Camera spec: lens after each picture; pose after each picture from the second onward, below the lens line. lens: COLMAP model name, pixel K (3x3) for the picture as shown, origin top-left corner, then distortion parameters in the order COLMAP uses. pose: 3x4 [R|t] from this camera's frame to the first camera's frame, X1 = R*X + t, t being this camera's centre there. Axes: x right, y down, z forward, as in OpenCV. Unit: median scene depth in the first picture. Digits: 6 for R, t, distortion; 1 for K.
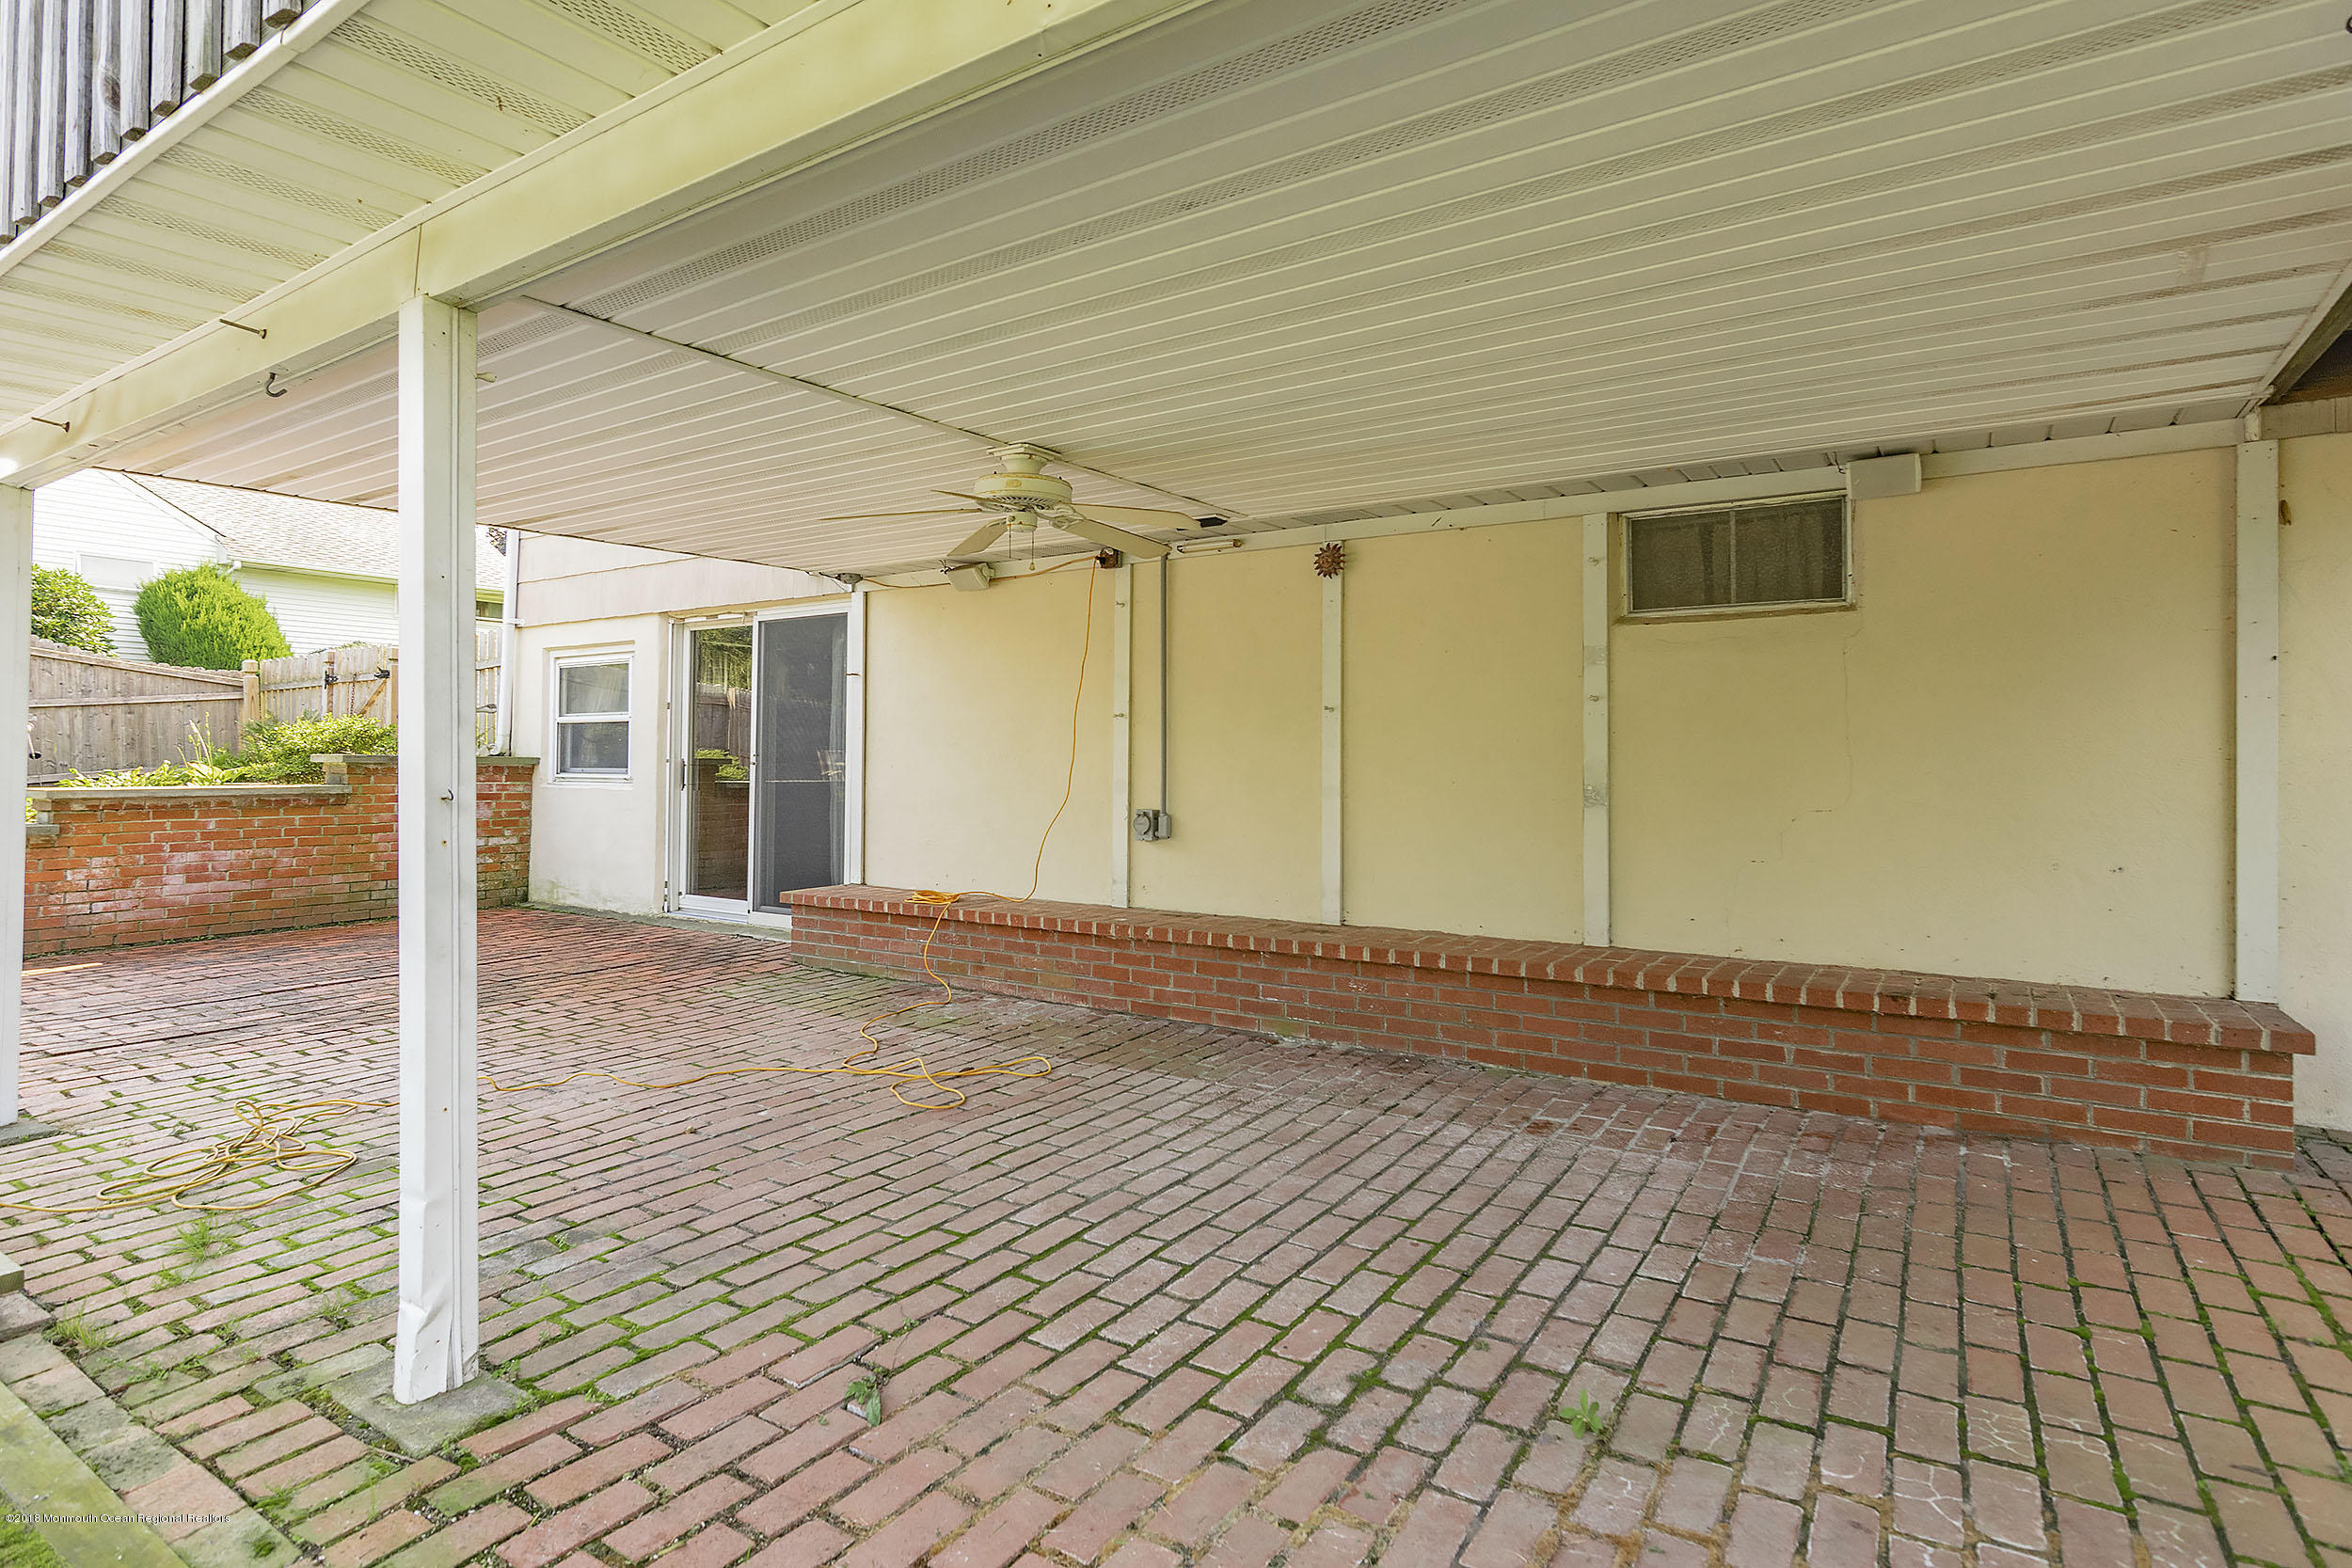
lens RADIAL K [[1170.0, 0, 1166.4], [0, 1170.0, 766.5], [0, 0, 1]] dist [-0.001108, 0.001529]
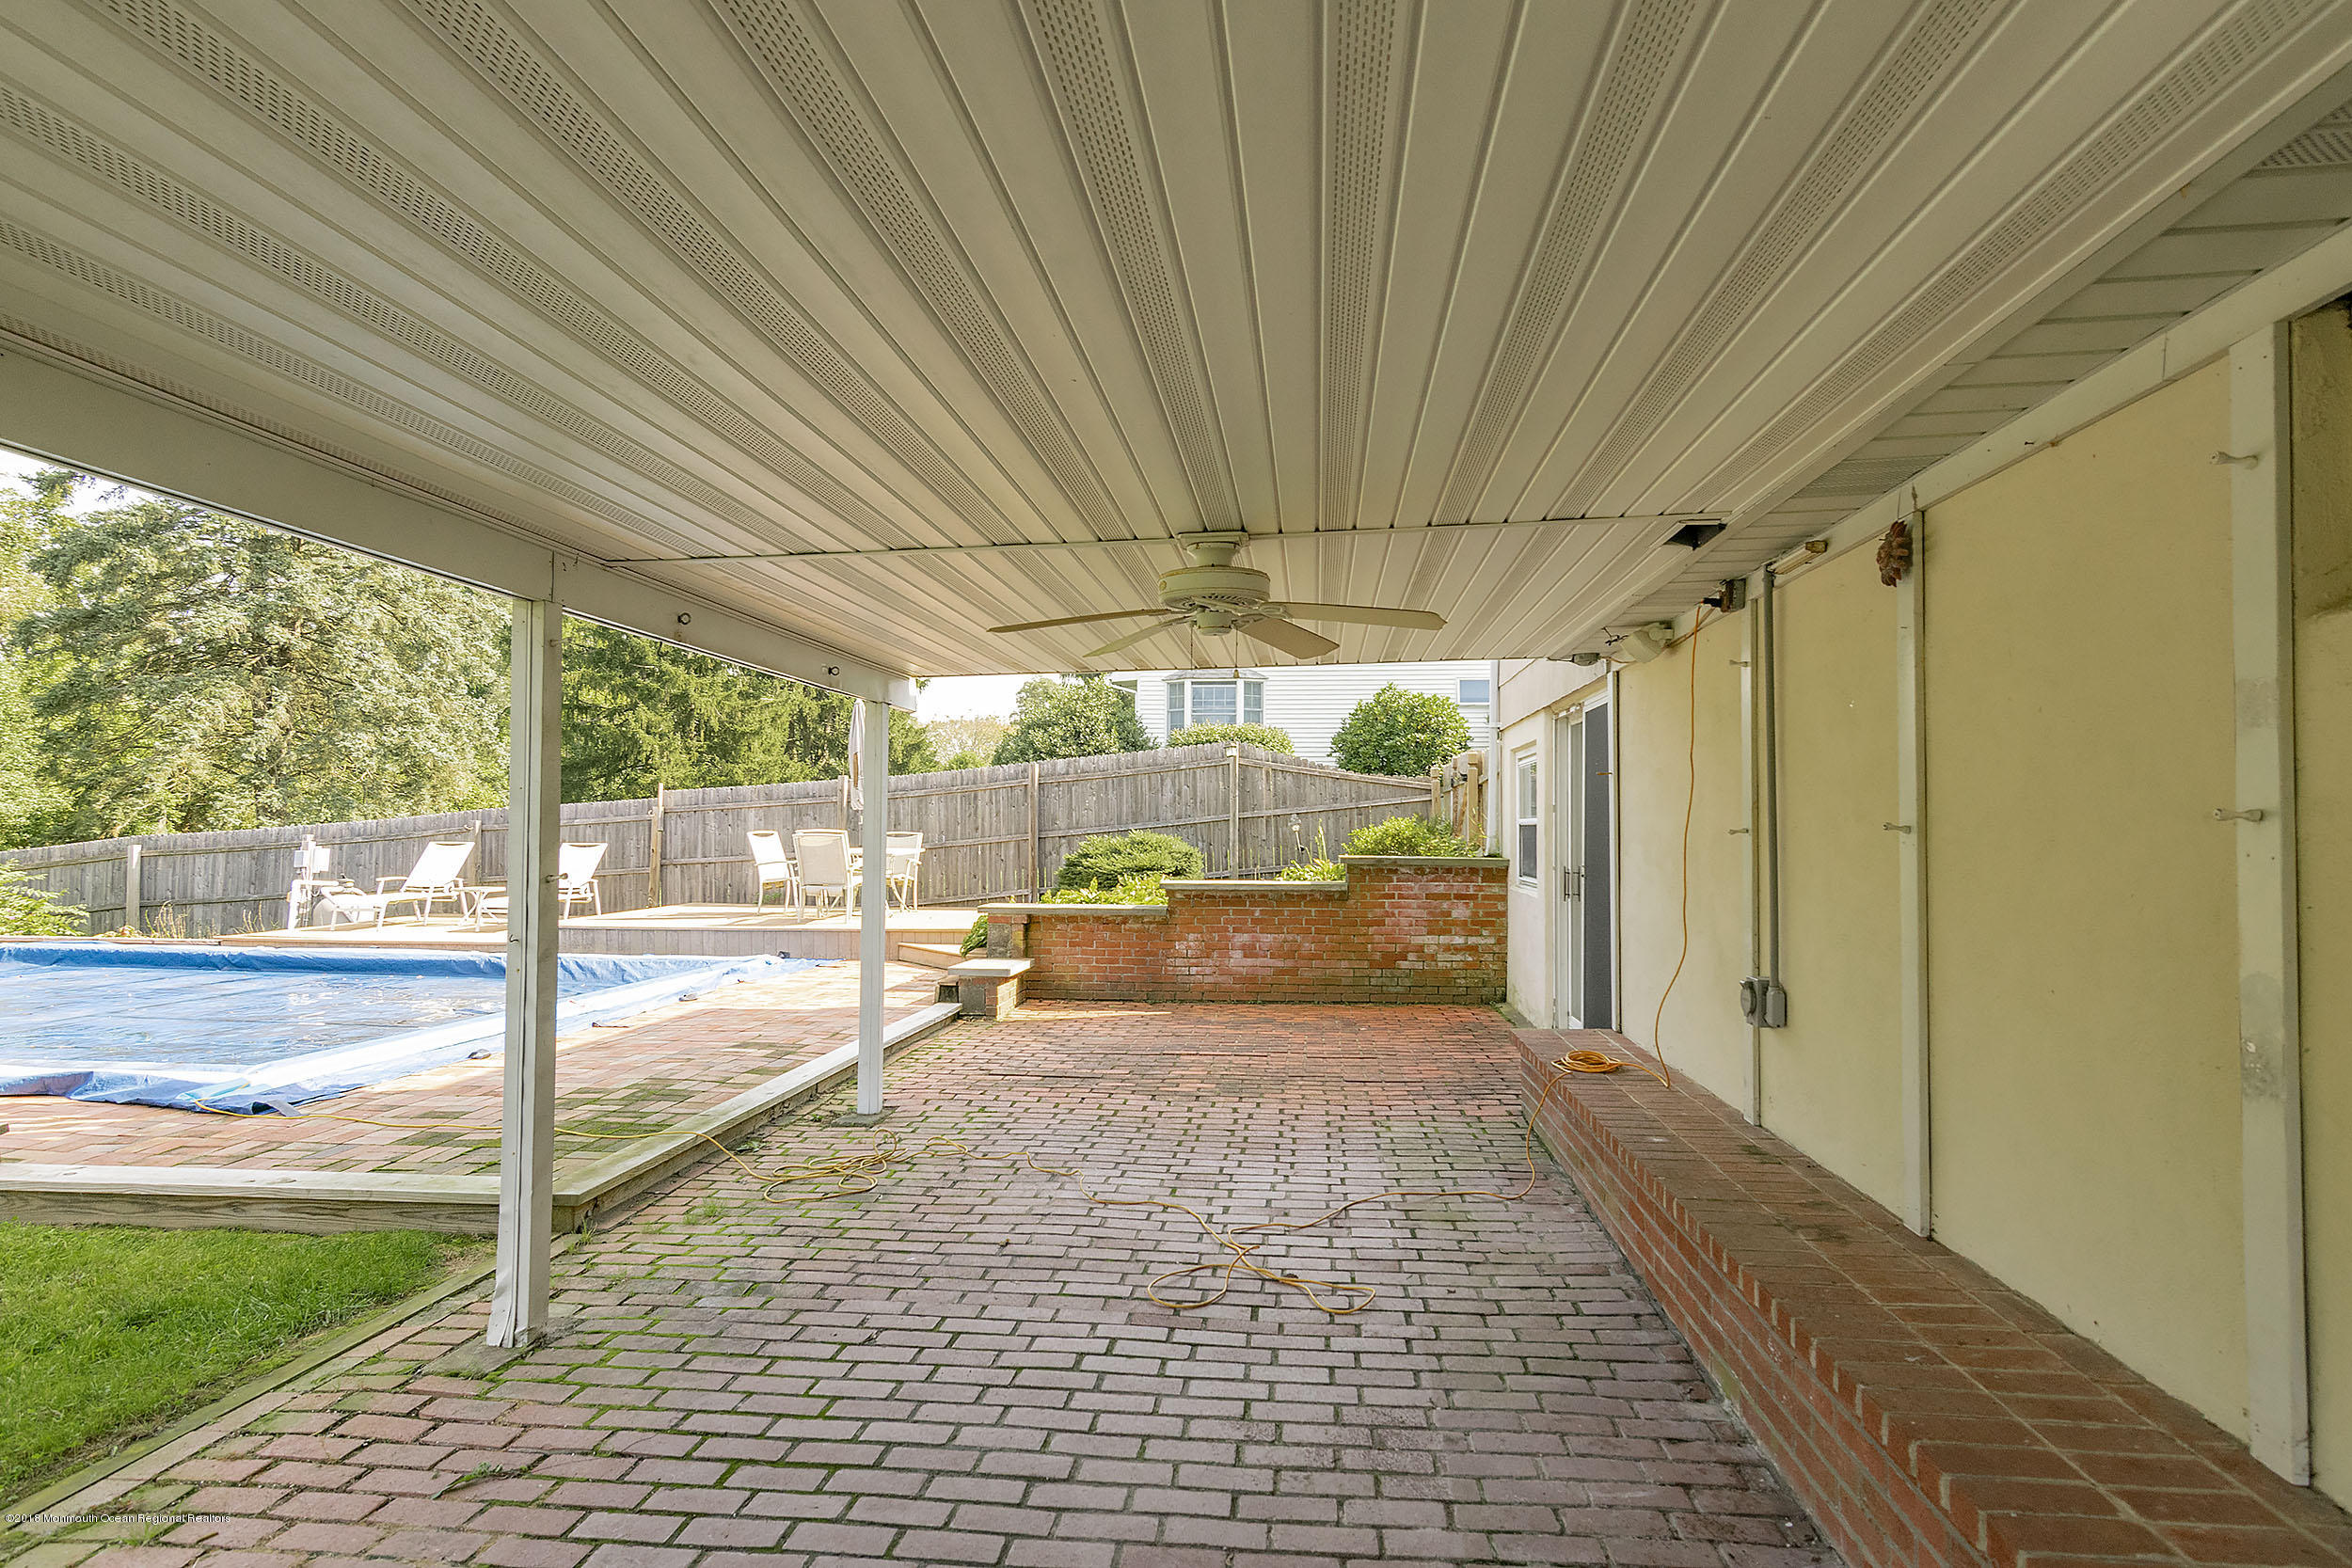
lens RADIAL K [[1257.4, 0, 1167.1], [0, 1257.4, 800.4], [0, 0, 1]] dist [0.007049, 0.000594]
pose [[0.452220, -0.026377, -0.891516, 0.460853], [-0.000734, 0.999551, -0.029946, -0.040356], [0.891906, 0.014197, 0.451997, 0.395091]]
